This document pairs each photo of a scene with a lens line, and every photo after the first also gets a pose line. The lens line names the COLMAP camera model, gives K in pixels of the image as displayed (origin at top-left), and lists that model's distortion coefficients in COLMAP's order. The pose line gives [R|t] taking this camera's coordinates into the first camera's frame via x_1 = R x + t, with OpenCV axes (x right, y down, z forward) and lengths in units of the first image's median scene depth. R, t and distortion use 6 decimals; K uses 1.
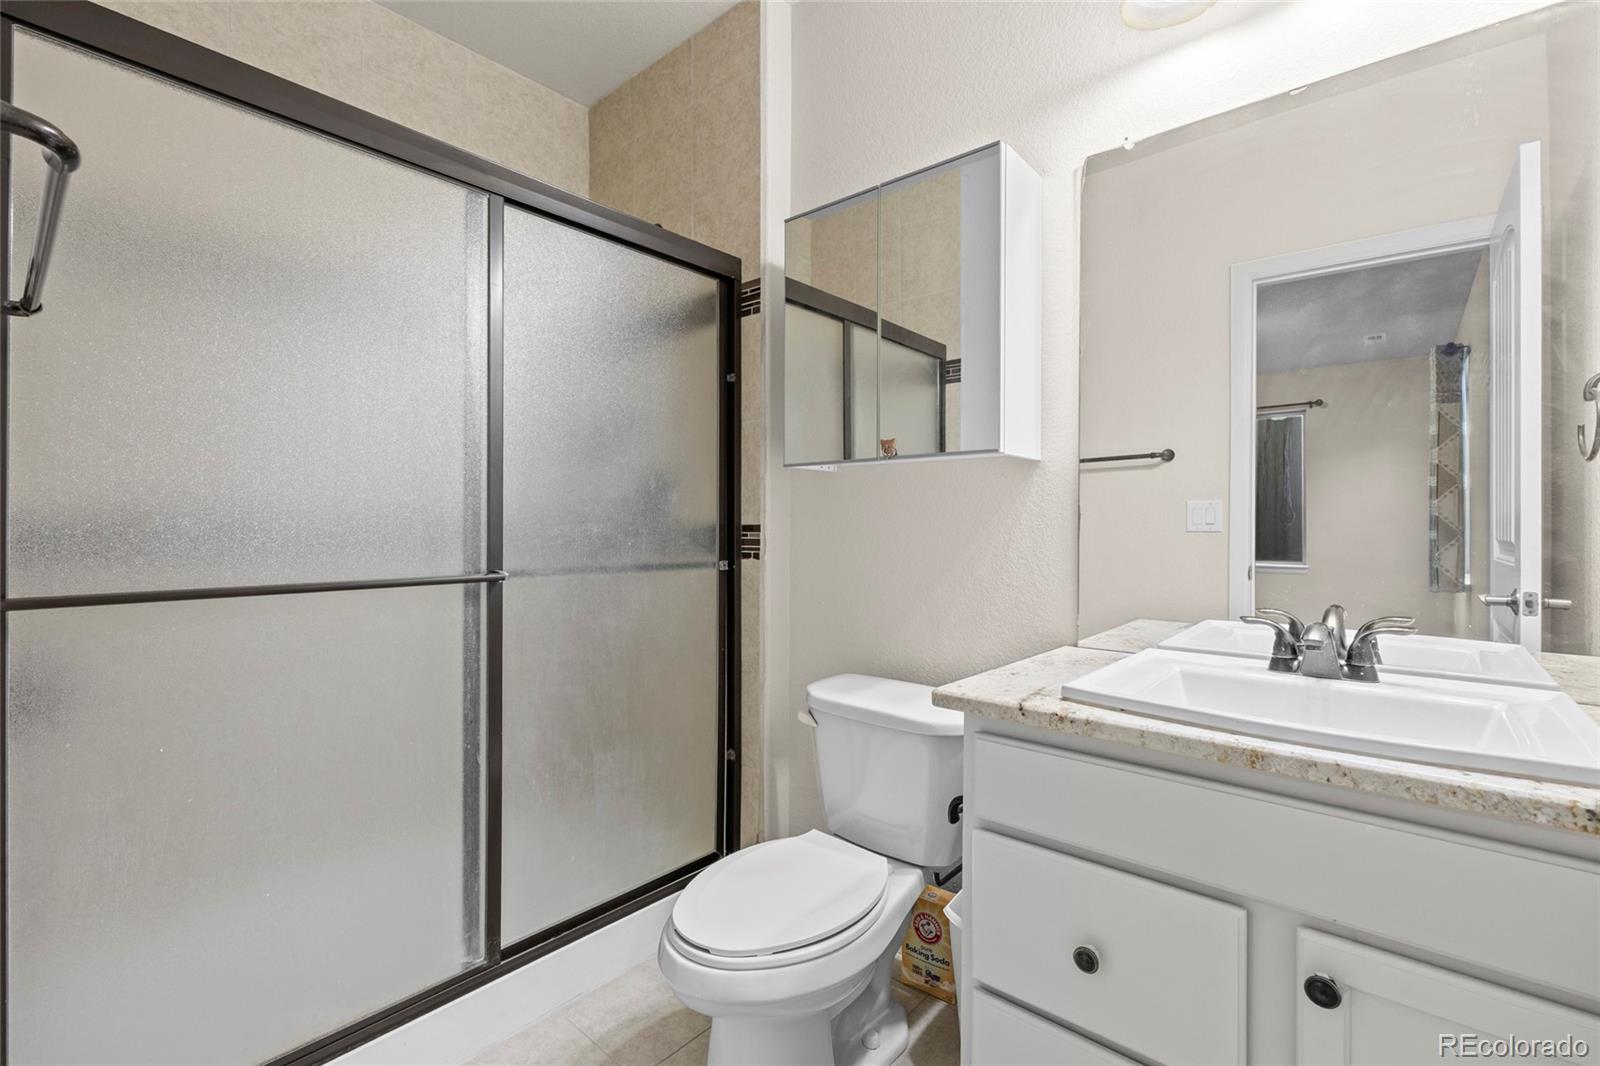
lens RADIAL K [[708.5, 0, 808.9], [0, 708.5, 540.2], [0, 0, 1]] dist [-0.024129, 0.003247]
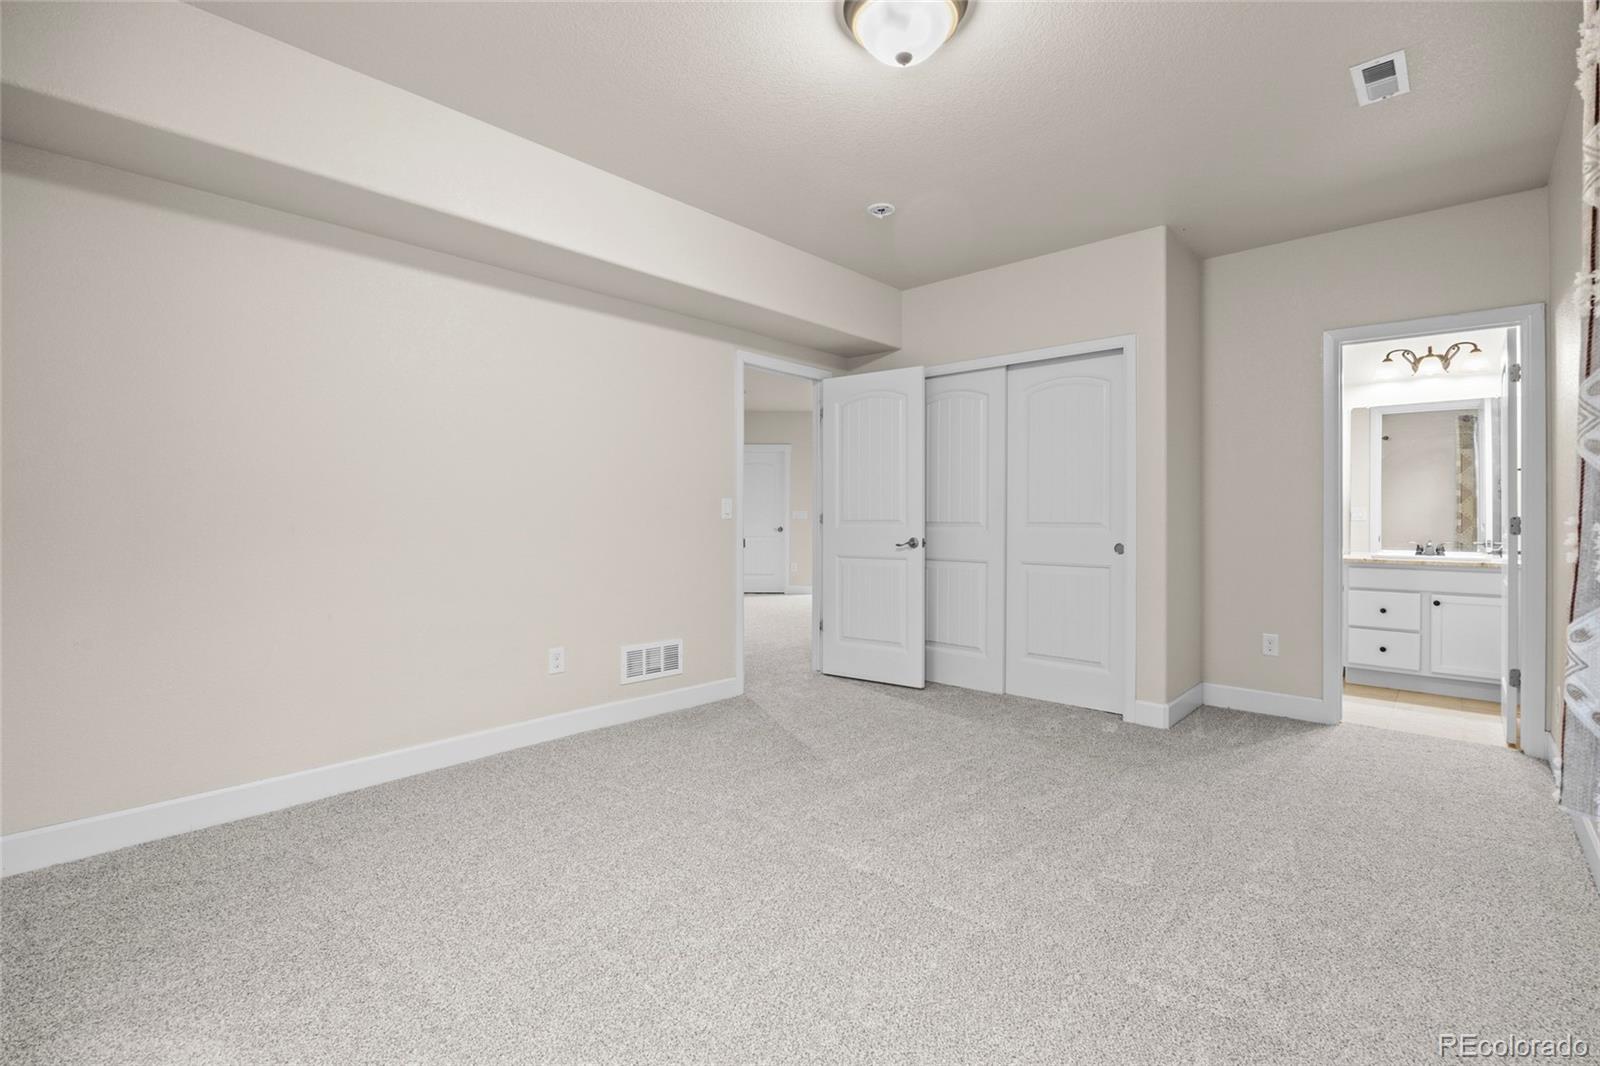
lens RADIAL K [[708.5, 0, 797.5], [0, 708.5, 517.7], [0, 0, 1]] dist [-0.024129, 0.003247]
pose [[0.999440, -0.002257, -0.033378, -2.100723], [0.001521, 0.999756, -0.022048, 0.042943], [0.033420, 0.021985, 0.999200, -2.378772]]
